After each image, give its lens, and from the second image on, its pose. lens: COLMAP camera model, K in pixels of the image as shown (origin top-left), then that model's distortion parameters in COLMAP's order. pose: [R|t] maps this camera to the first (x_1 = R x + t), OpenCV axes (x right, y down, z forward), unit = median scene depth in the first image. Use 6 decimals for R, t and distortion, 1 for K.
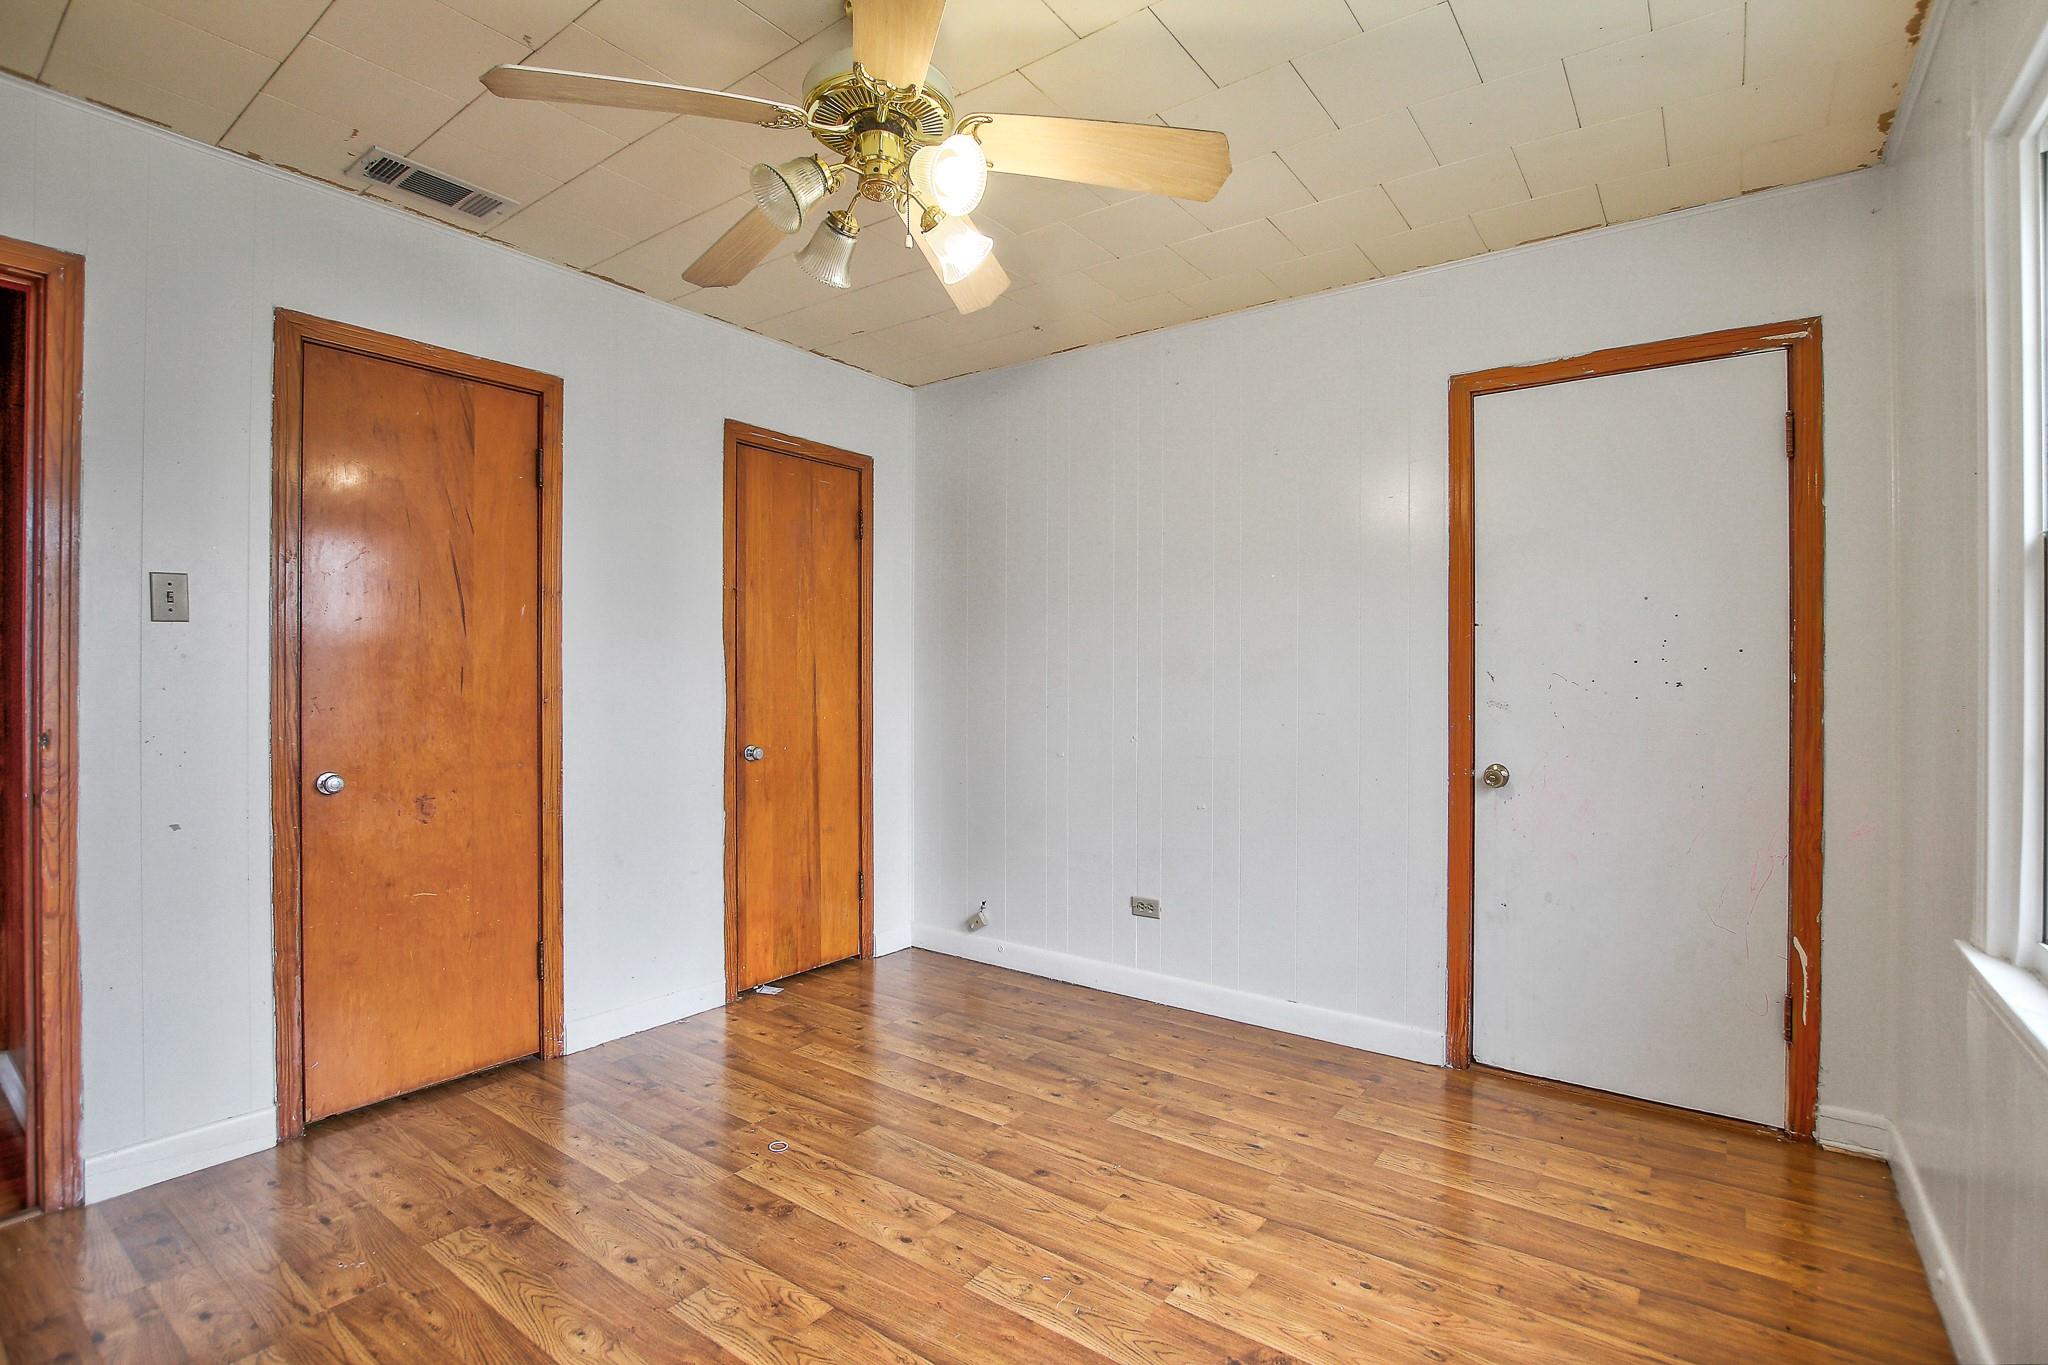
lens RADIAL K [[961.8, 0, 1015.9], [0, 961.8, 679.0], [0, 0, 1]] dist [-0.025420, 0.001883]
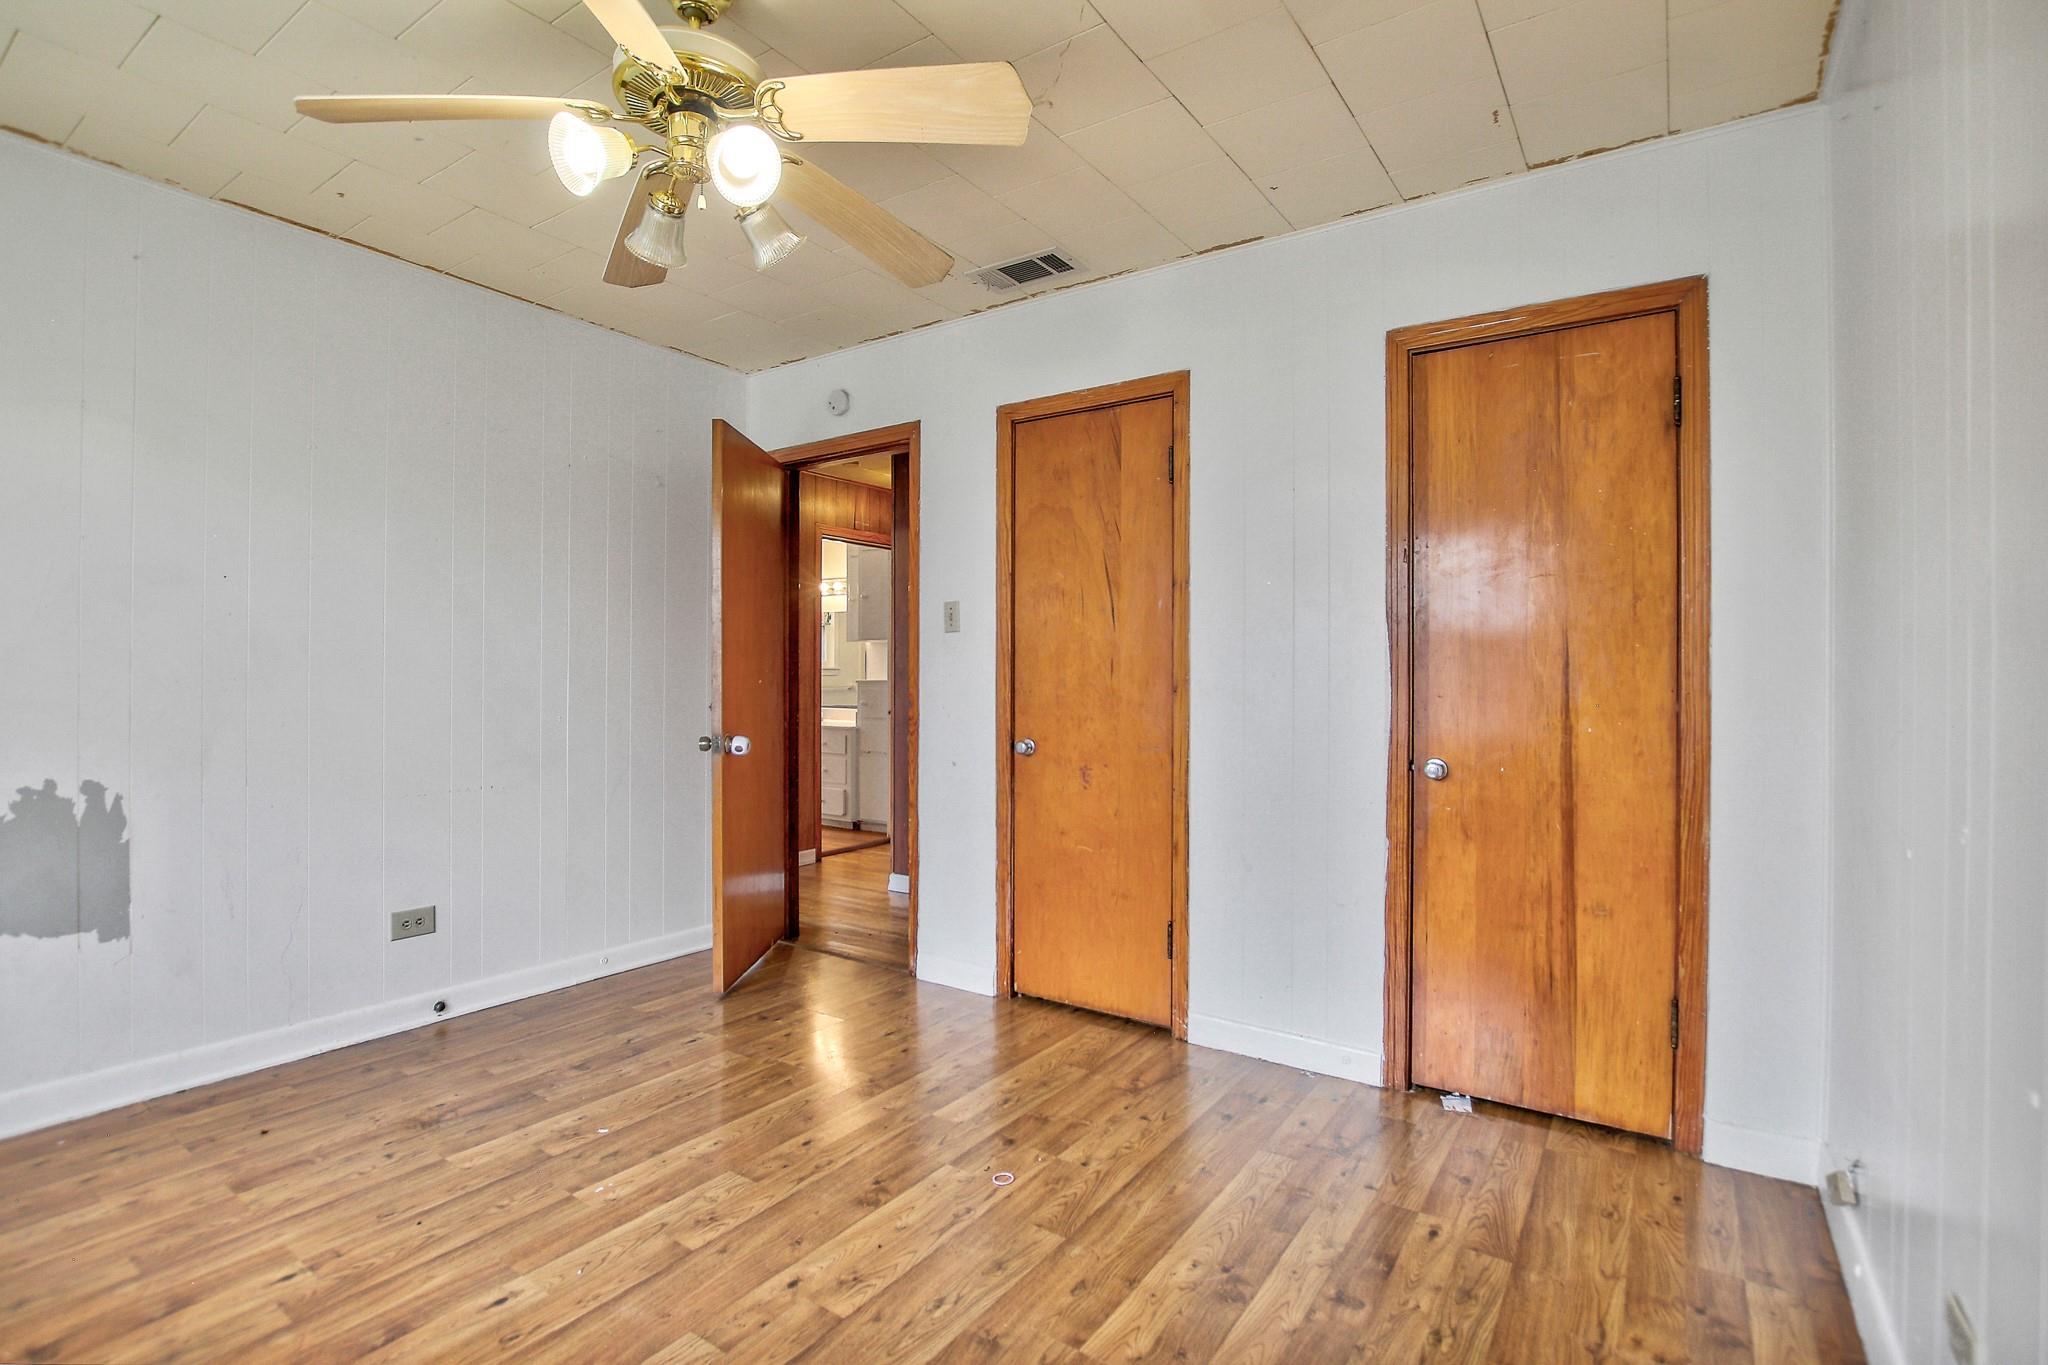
lens RADIAL K [[961.8, 0, 1019.6], [0, 961.8, 677.0], [0, 0, 1]] dist [-0.025420, 0.001883]
pose [[0.039515, 0.013164, -0.999132, 0.537840], [0.004351, 0.999901, 0.013346, -0.005959], [0.999210, -0.004875, 0.039453, 0.792693]]
